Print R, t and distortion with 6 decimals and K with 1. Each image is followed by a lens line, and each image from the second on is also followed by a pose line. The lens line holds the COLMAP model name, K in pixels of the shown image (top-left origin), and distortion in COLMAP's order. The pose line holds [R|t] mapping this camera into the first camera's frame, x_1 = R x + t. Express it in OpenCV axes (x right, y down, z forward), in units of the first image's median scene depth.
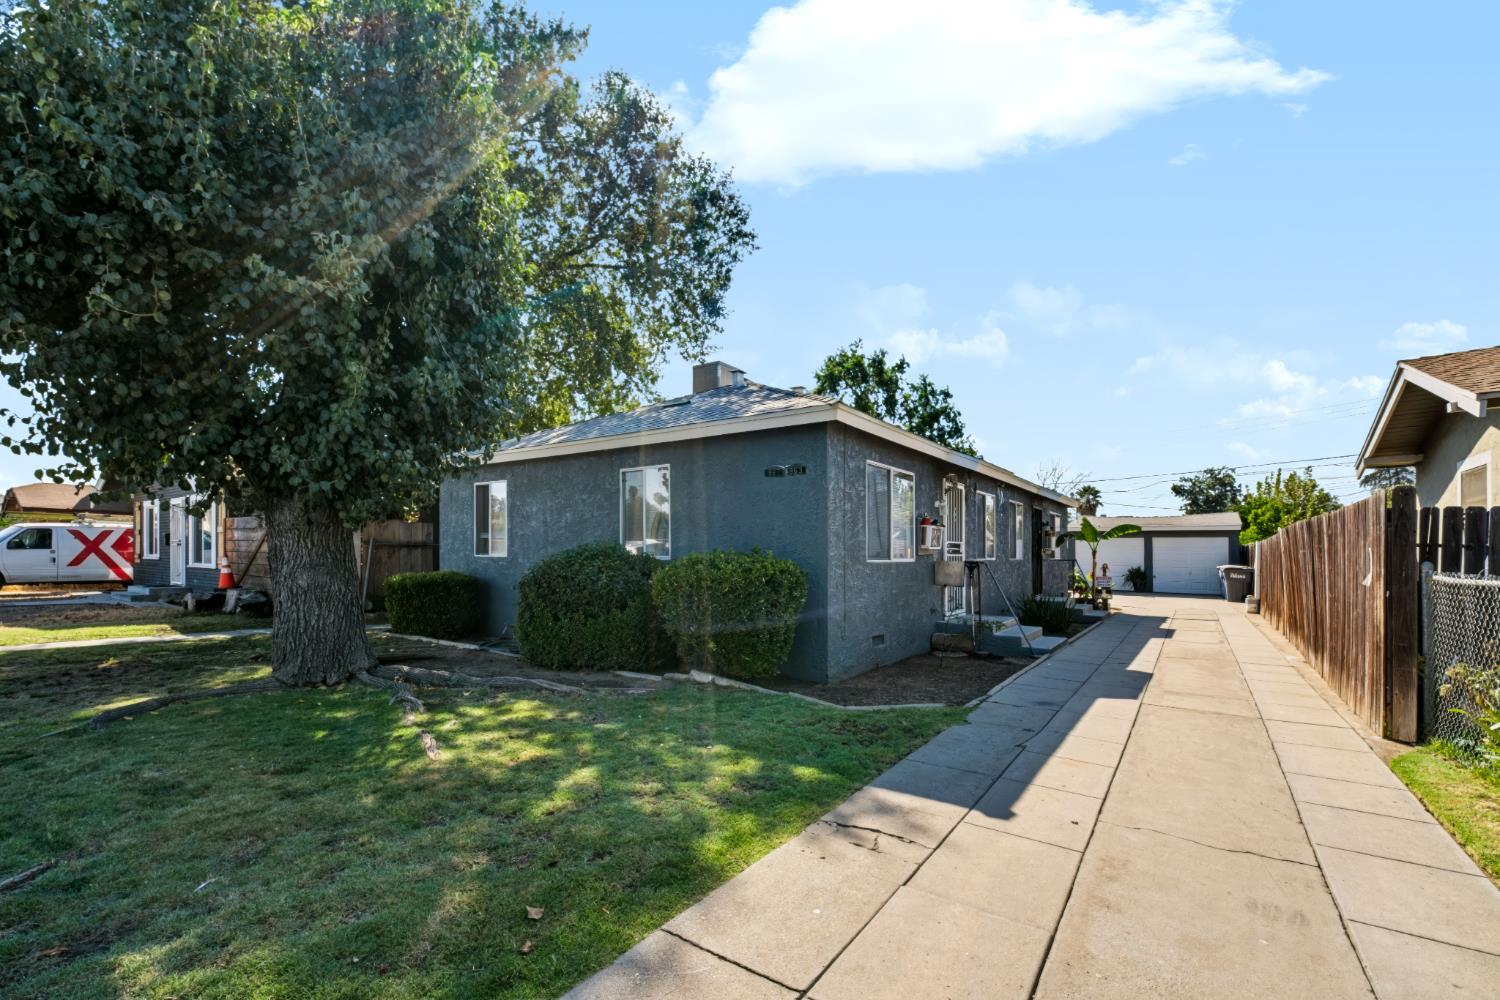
lens RADIAL K [[620.9, 0, 747.2], [0, 620.9, 526.3], [0, 0, 1]] dist [0.002671, -0.008701]
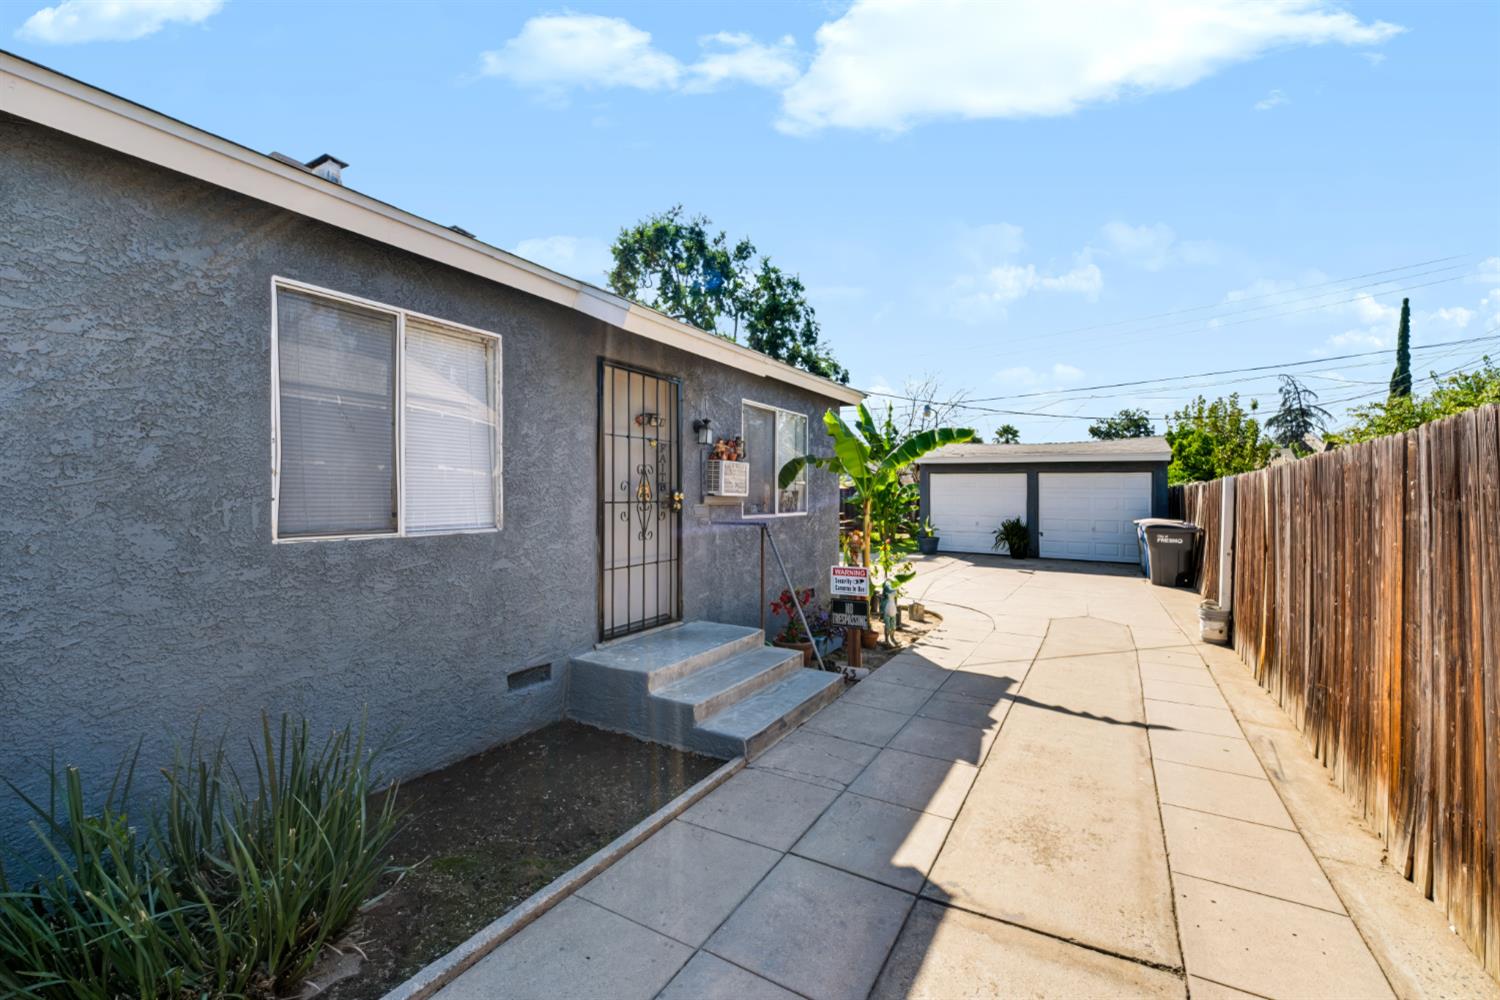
lens RADIAL K [[614.5, 0, 761.5], [0, 614.5, 462.3], [0, 0, 1]] dist [0.016586, -0.000058]
pose [[0.994051, 0.004069, 0.108843, 0.499773], [-0.003174, 0.999960, -0.008393, 0.022191], [-0.108873, 0.007997, 0.994023, 0.664326]]
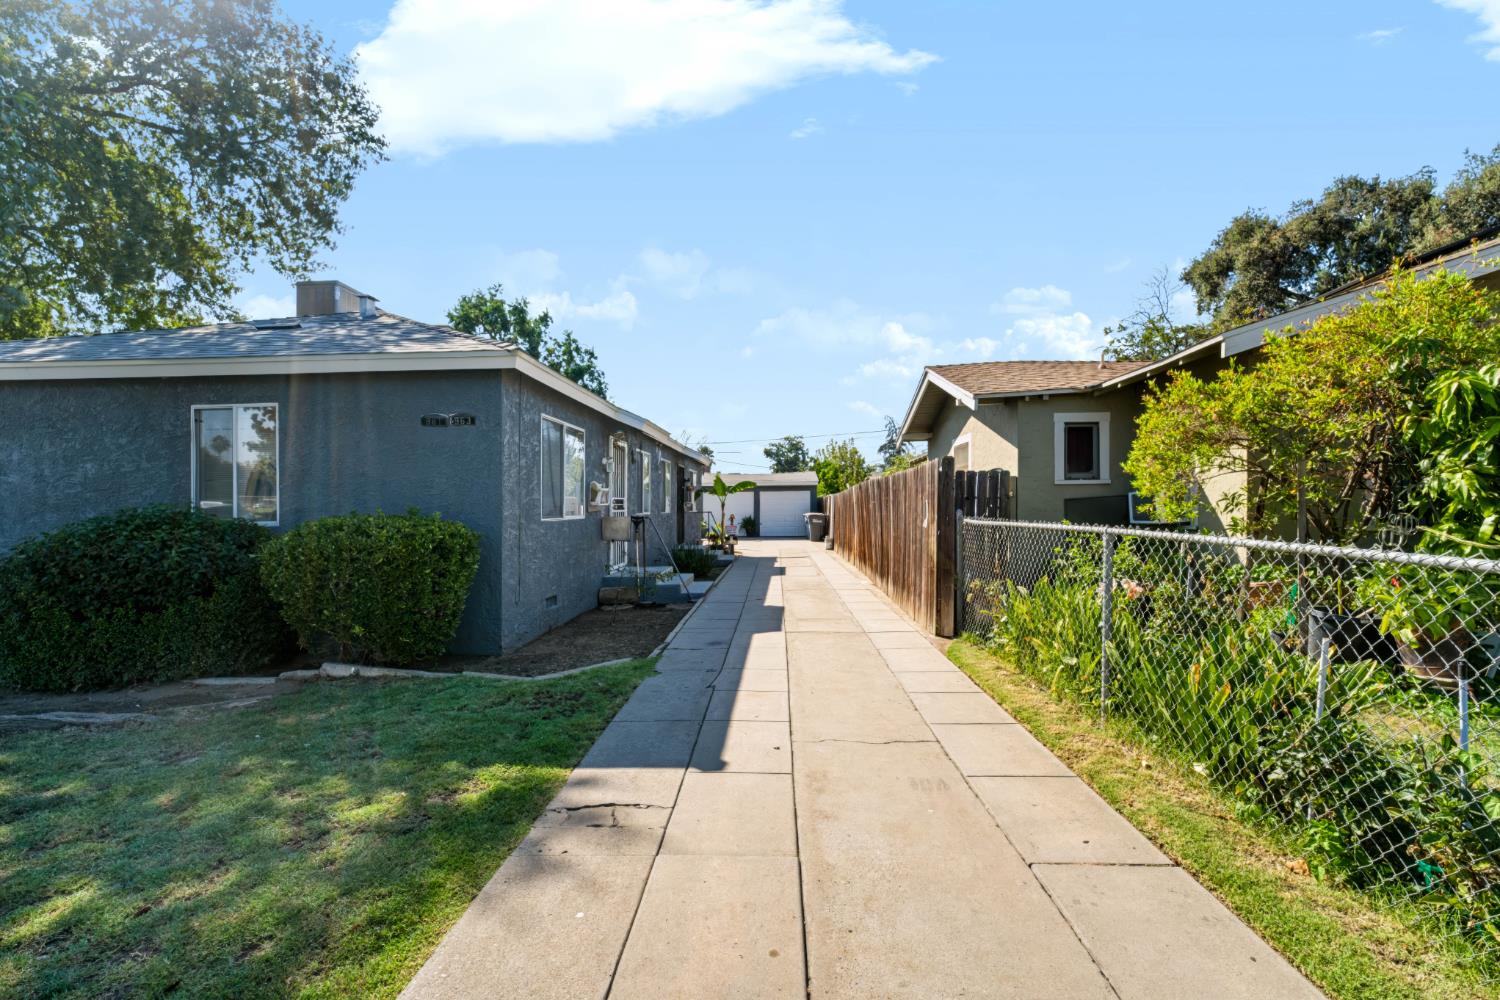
lens RADIAL K [[611.6, 0, 746.7], [0, 611.6, 487.7], [0, 0, 1]] dist [-0.007535, 0.000073]
pose [[0.839902, -0.003442, 0.542727, -0.026030], [-0.002492, 0.999945, 0.010199, -0.001861], [-0.542732, -0.009918, 0.839847, 0.021386]]
